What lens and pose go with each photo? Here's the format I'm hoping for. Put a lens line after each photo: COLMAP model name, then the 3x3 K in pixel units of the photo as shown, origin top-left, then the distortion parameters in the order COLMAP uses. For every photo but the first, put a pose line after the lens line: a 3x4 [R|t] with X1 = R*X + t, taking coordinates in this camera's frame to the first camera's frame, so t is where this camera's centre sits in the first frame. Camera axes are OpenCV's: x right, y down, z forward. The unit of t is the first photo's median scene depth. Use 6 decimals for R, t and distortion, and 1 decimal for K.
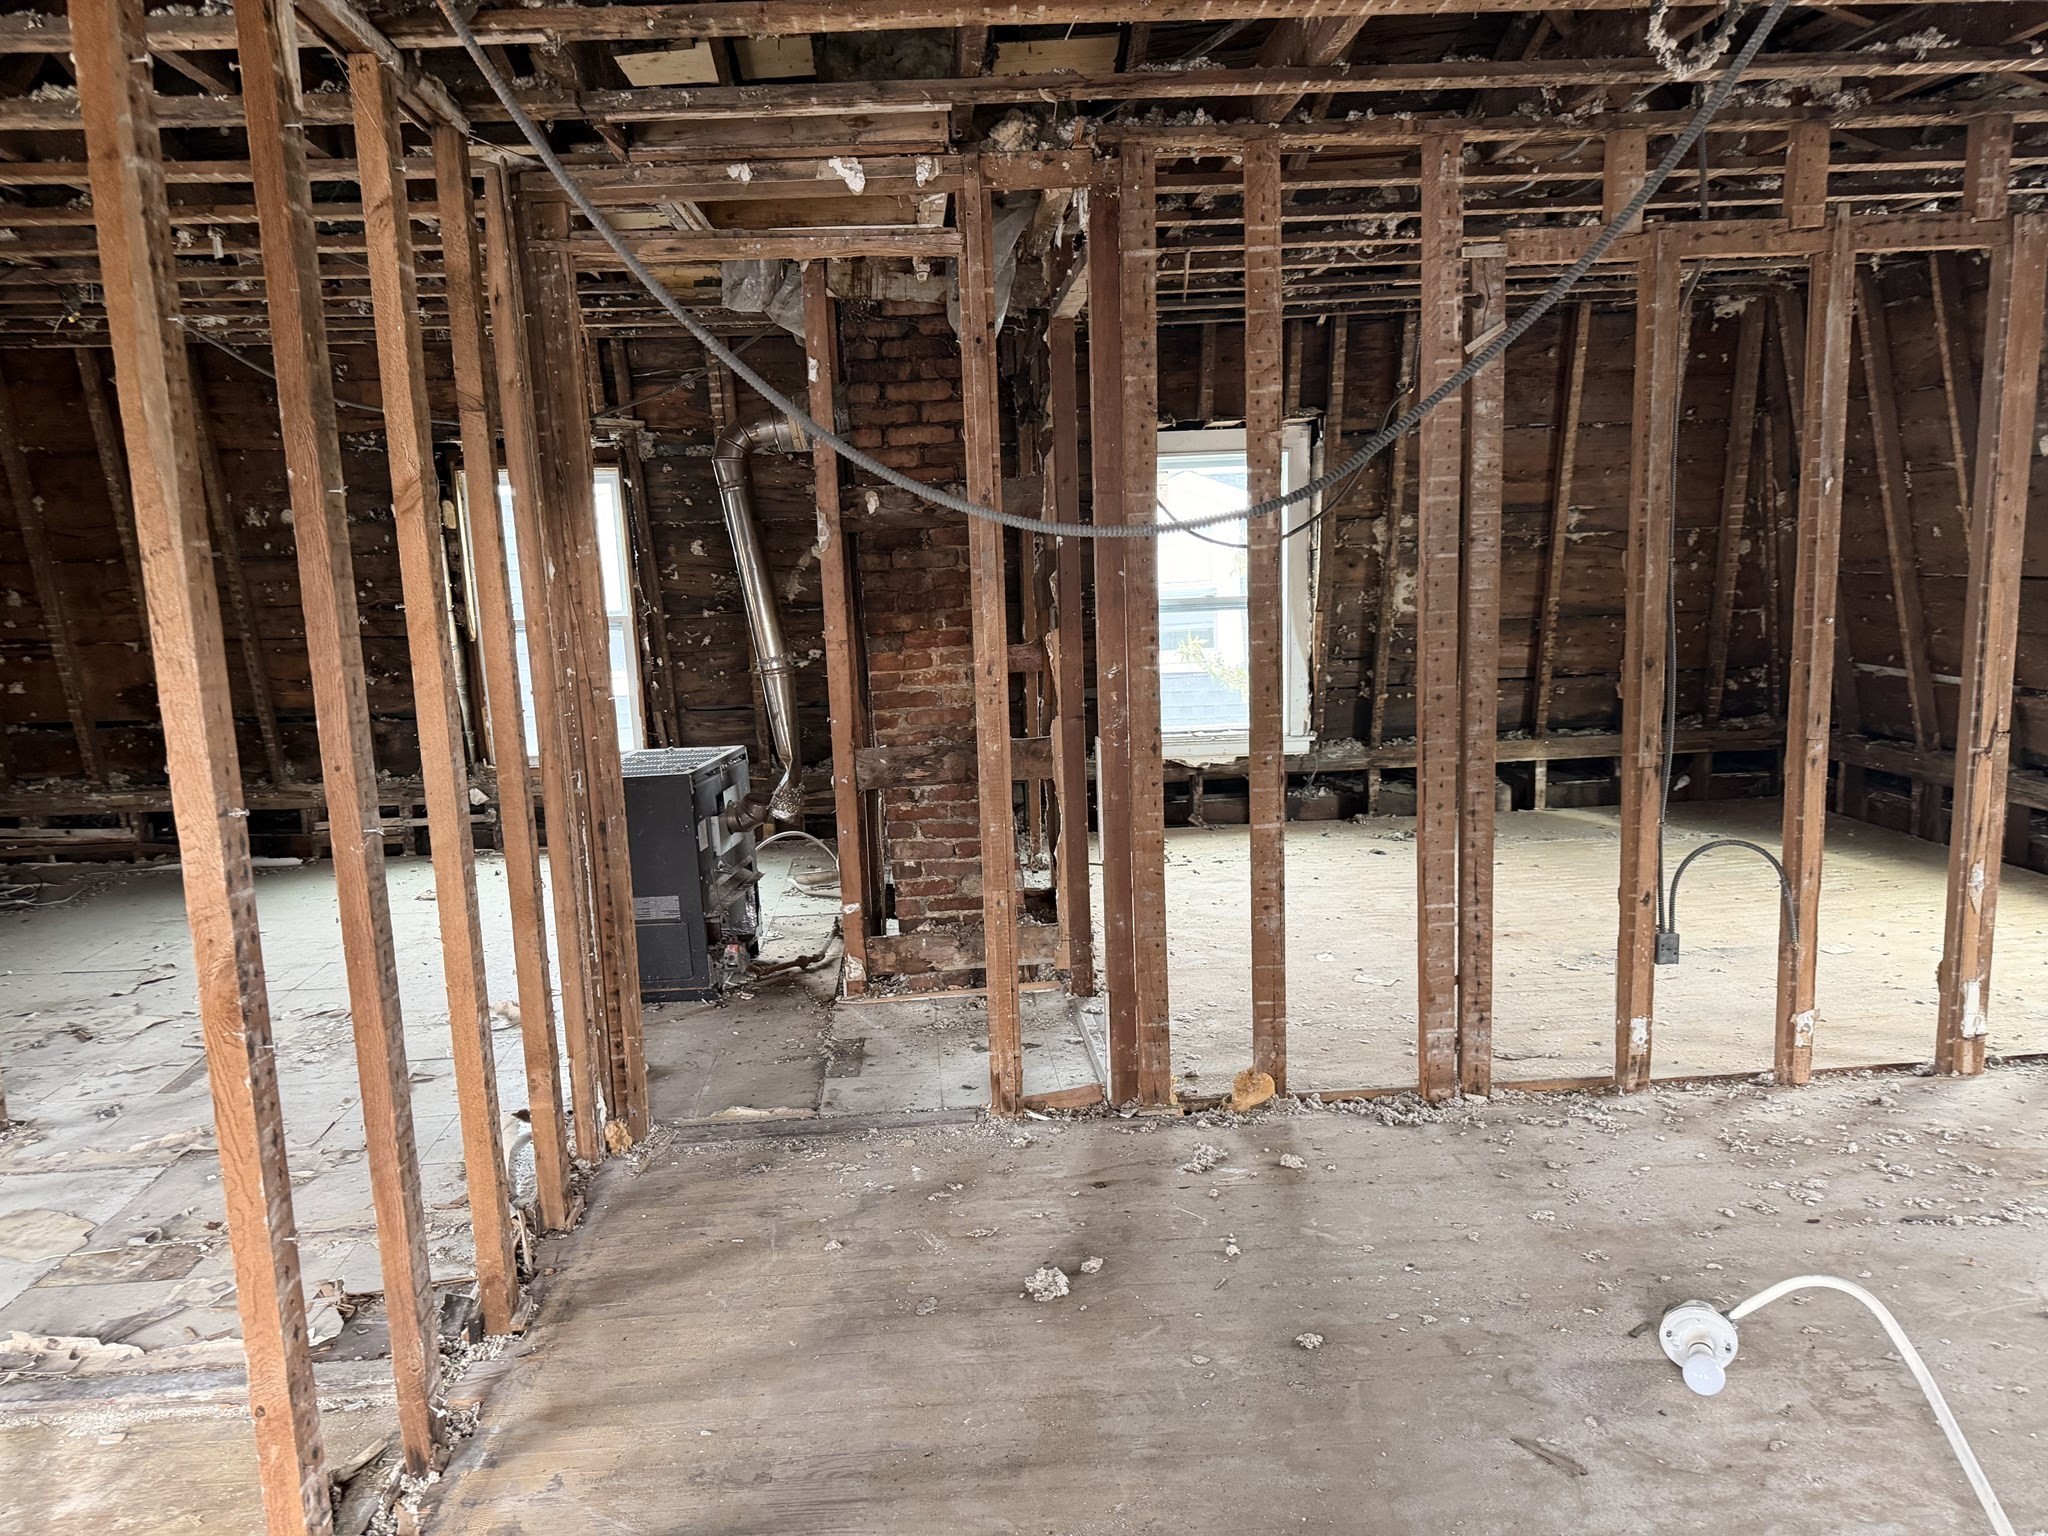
lens RADIAL K [[1407.0, 0, 1008.3], [0, 1407.0, 788.8], [0, 0, 1]] dist [0.119548, -0.197280]
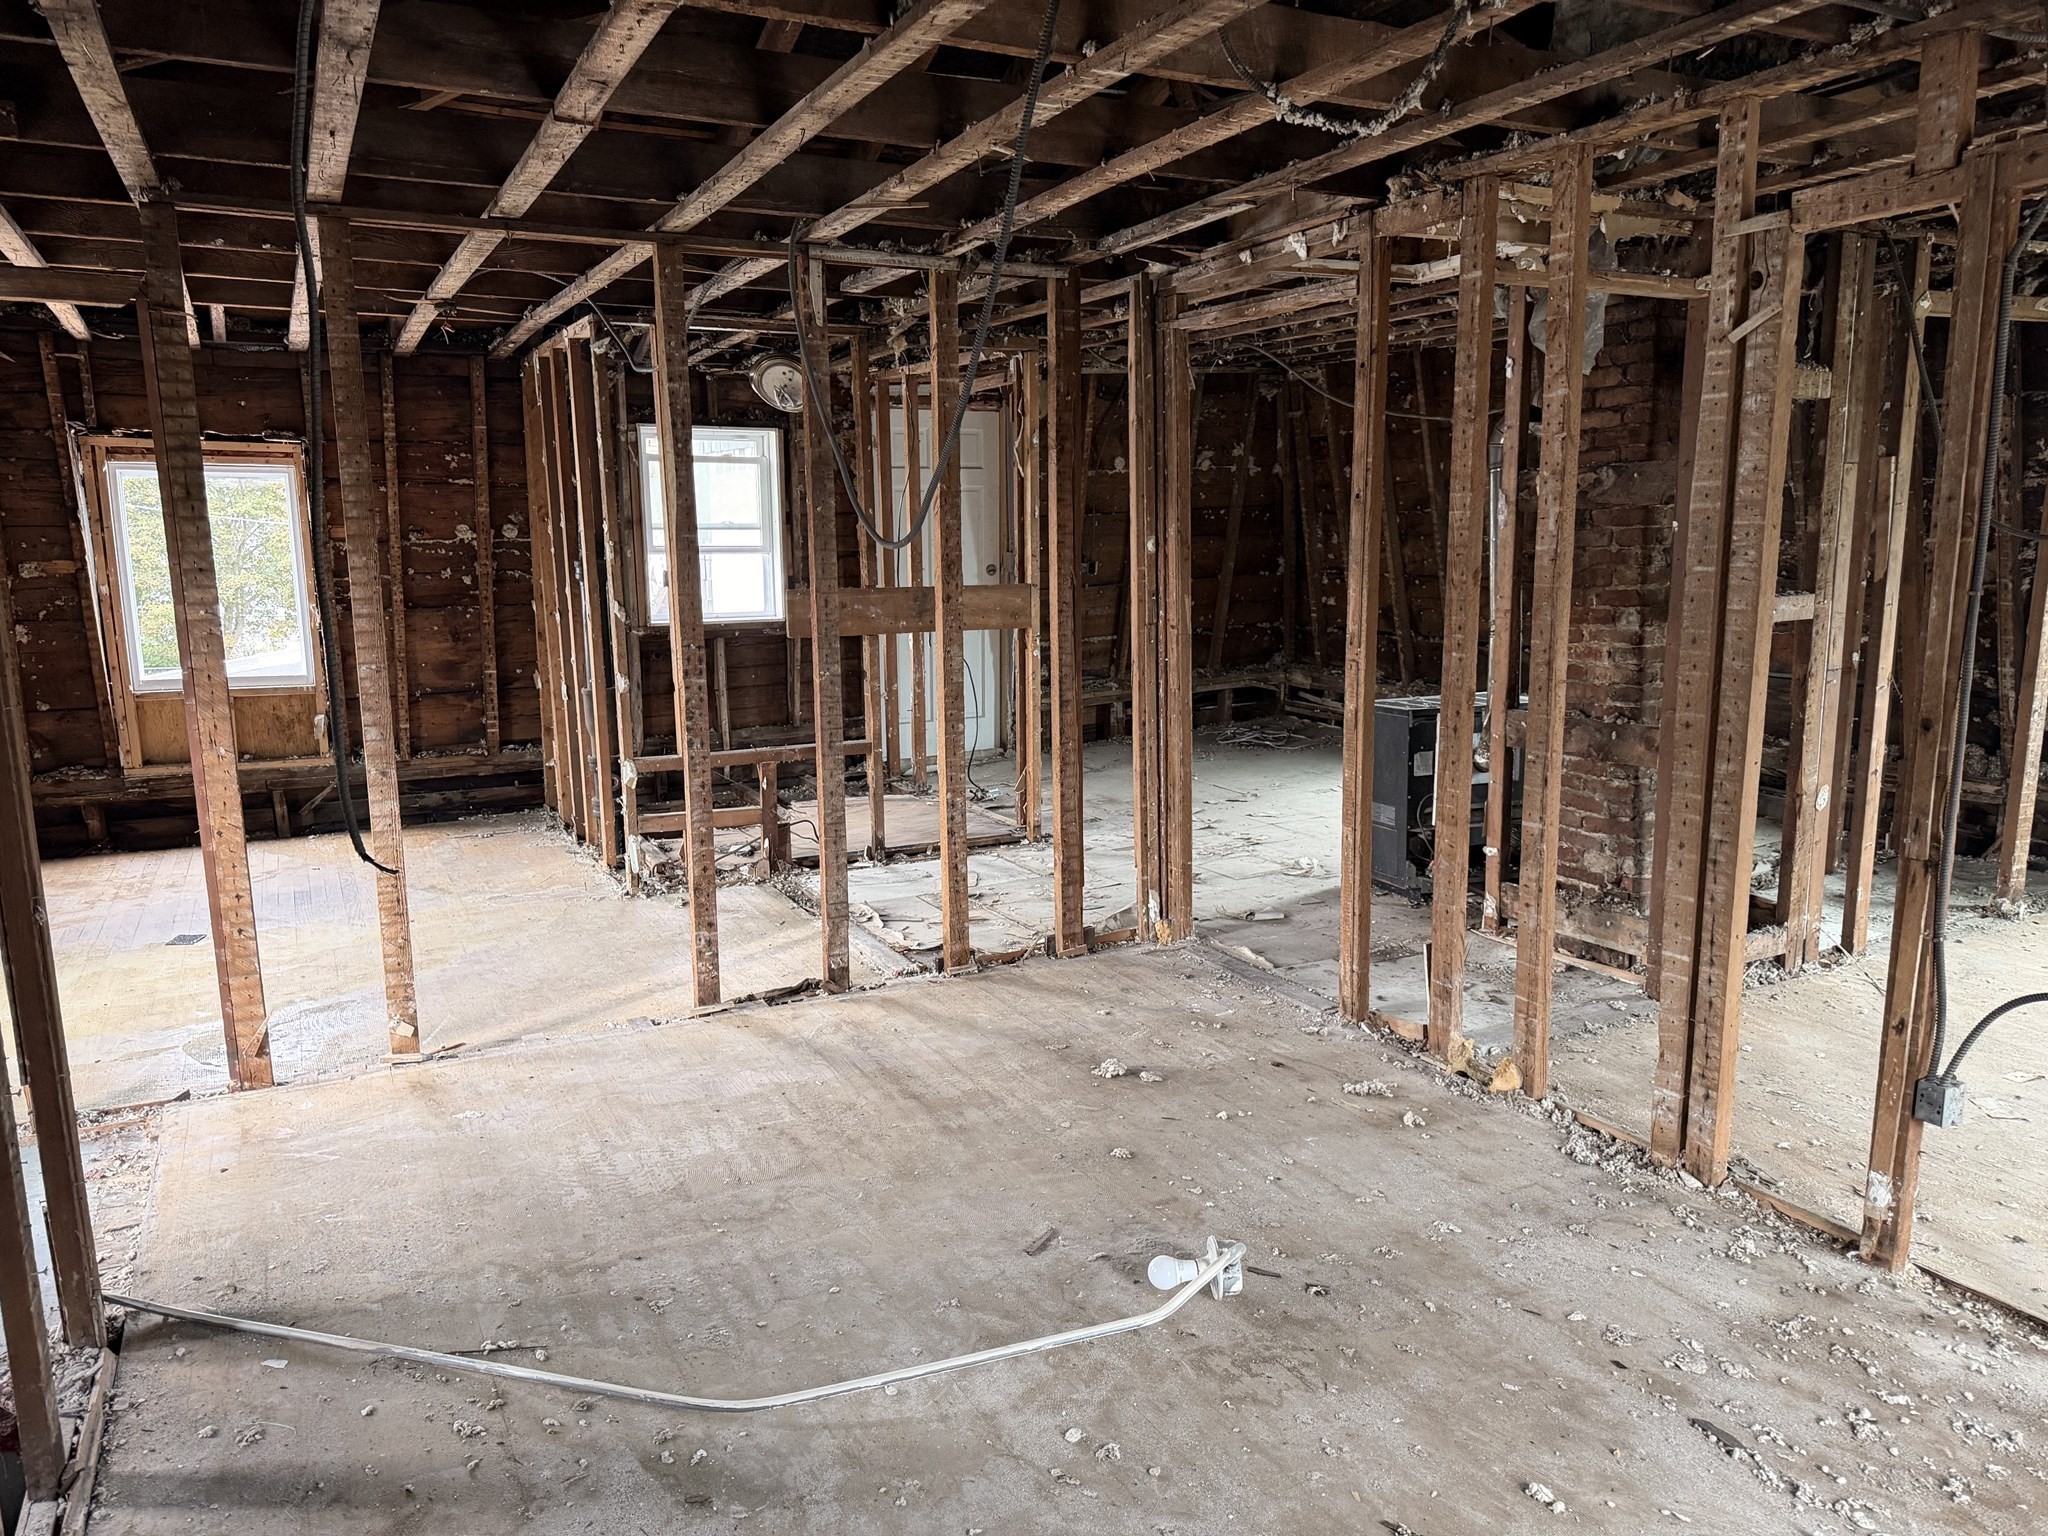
lens RADIAL K [[1439.9, 0, 1023.1], [0, 1439.9, 807.8], [0, 0, 1]] dist [-0.005783, -0.004014]
pose [[0.404125, 0.209831, -0.890311, 0.979539], [-0.153155, 0.975114, 0.160299, -0.097240], [0.901791, 0.071575, 0.426204, 0.240270]]
